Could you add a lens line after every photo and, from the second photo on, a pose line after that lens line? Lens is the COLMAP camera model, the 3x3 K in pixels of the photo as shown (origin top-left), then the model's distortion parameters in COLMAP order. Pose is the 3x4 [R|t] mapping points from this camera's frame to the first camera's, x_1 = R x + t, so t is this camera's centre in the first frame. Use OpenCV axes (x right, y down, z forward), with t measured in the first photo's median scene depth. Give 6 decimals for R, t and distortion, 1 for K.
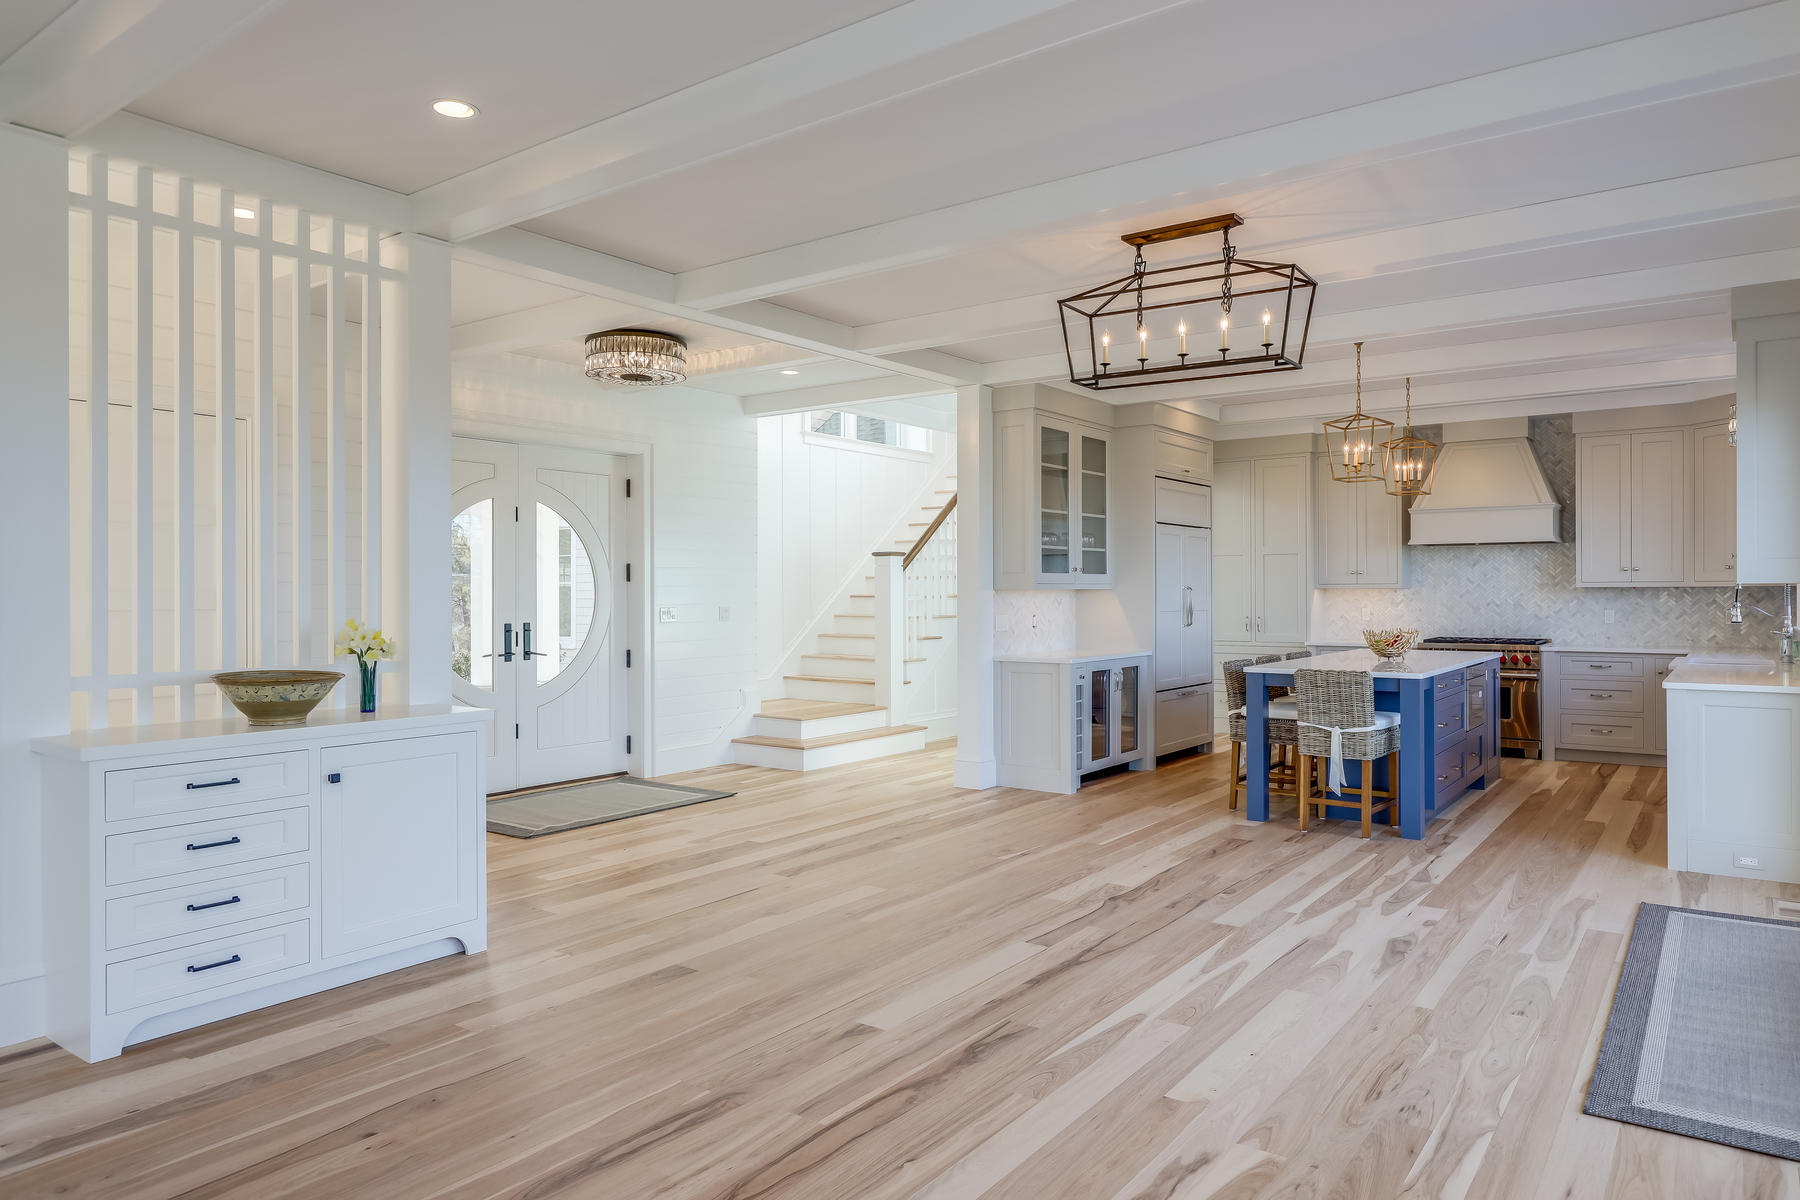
lens RADIAL K [[1129.0, 0, 929.8], [0, 1129.0, 595.2], [0, 0, 1]] dist [-0.001463, -0.000949]
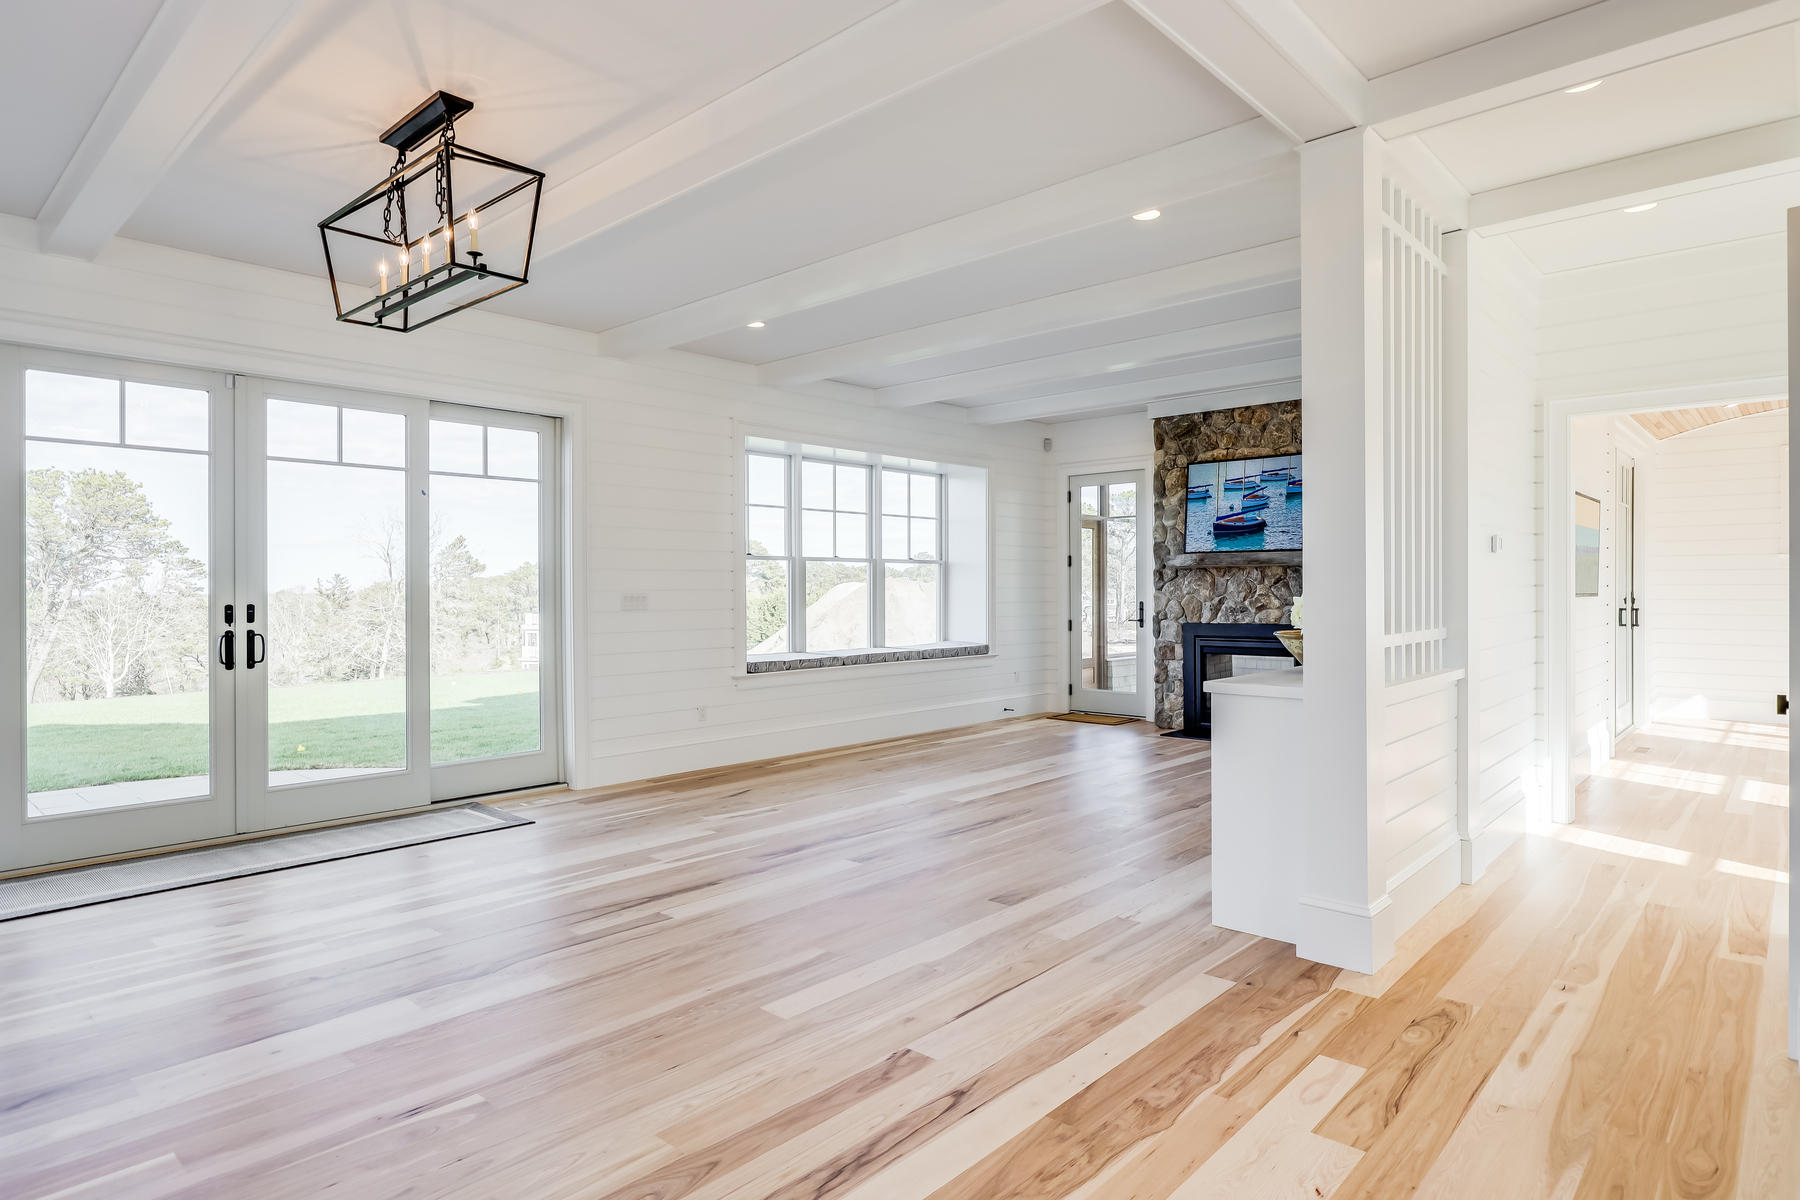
lens RADIAL K [[997.9, 0, 925.3], [0, 997.9, 598.0], [0, 0, 1]] dist [-0.001937, -0.000194]
pose [[-0.994365, 0.008194, 0.105693, -0.163865], [0.009364, 0.999900, 0.010574, 0.012408], [-0.105595, 0.011504, -0.994343, 1.306690]]
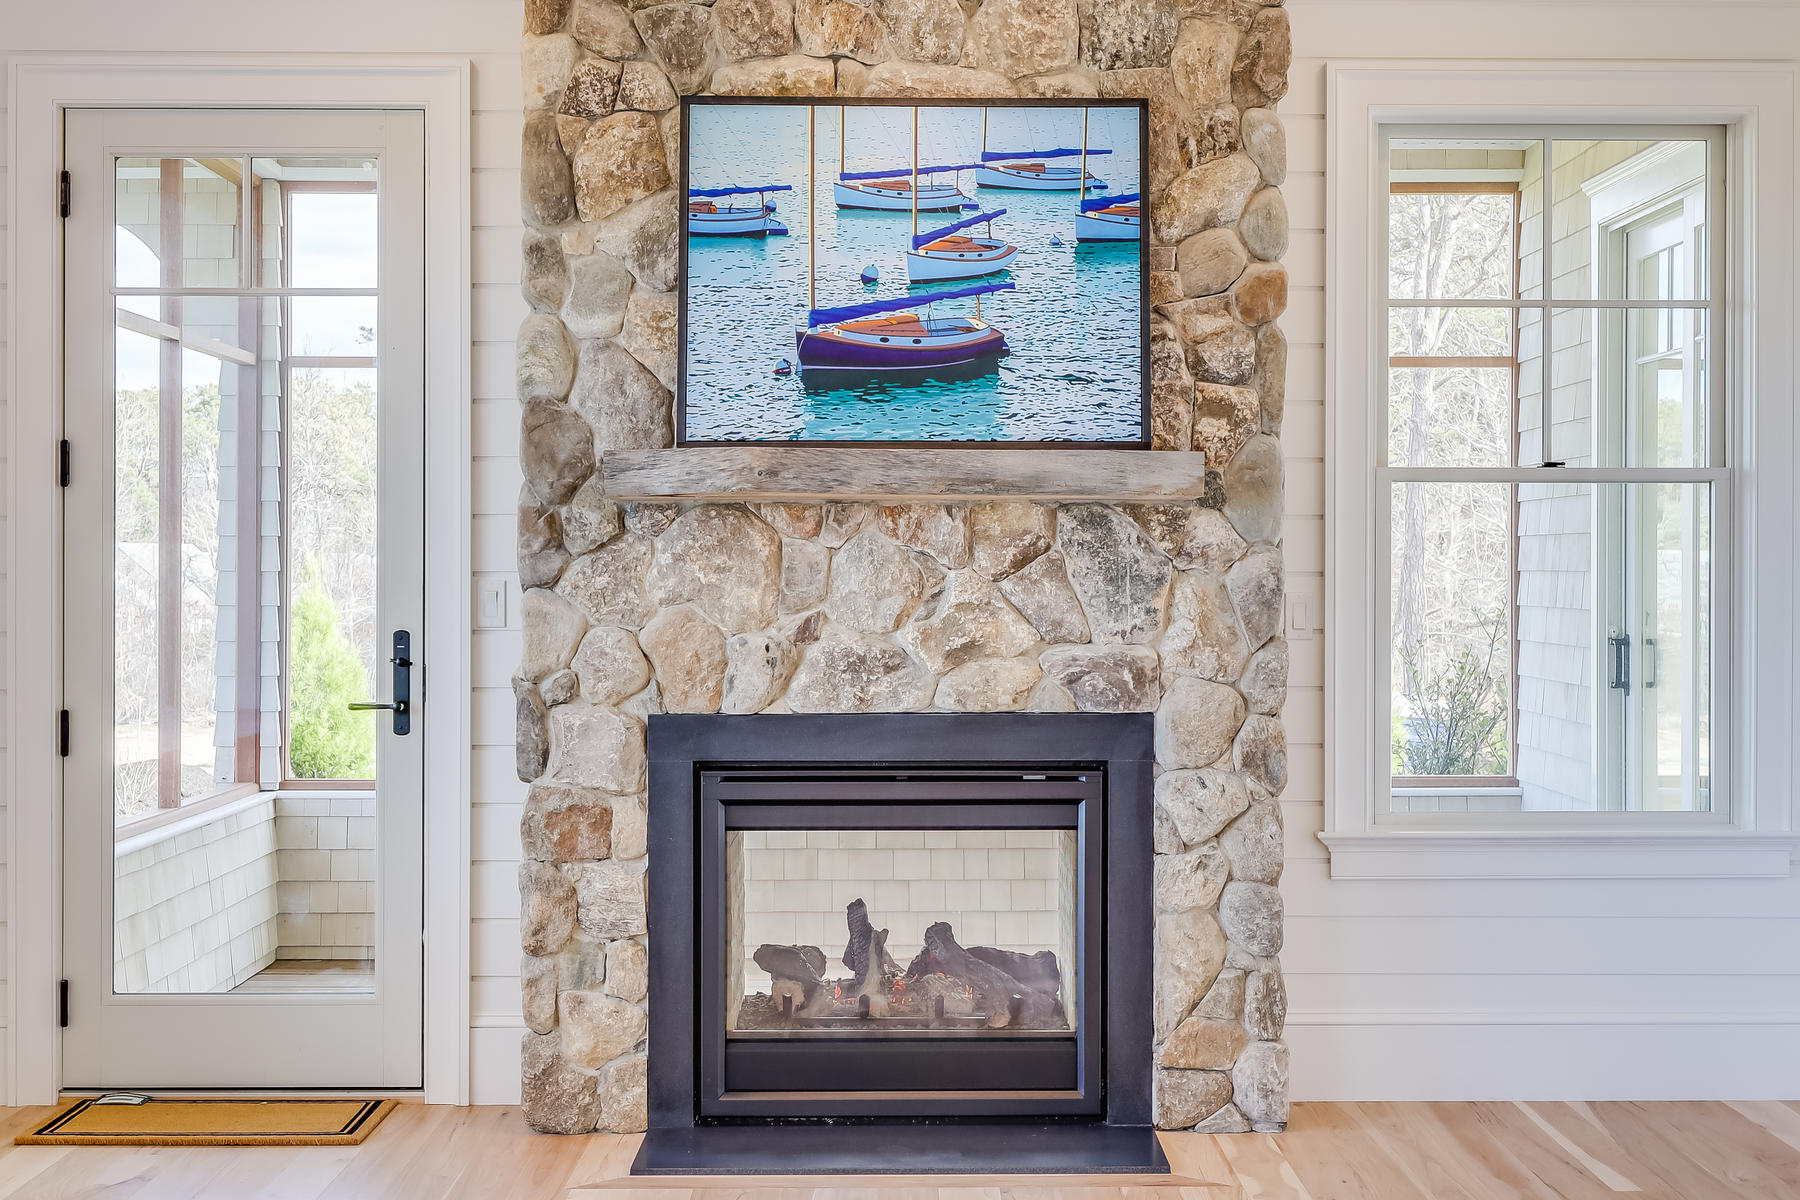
lens RADIAL K [[2690.5, 0, 931.3], [0, 2690.5, 561.6], [0, 0, 1]] dist [0.008473, 0.014840]
pose [[-0.800145, 0.000940, -0.599806, 0.130144], [0.001018, 0.999999, 0.000209, 0.010095], [0.599806, -0.000443, -0.800145, 0.706979]]
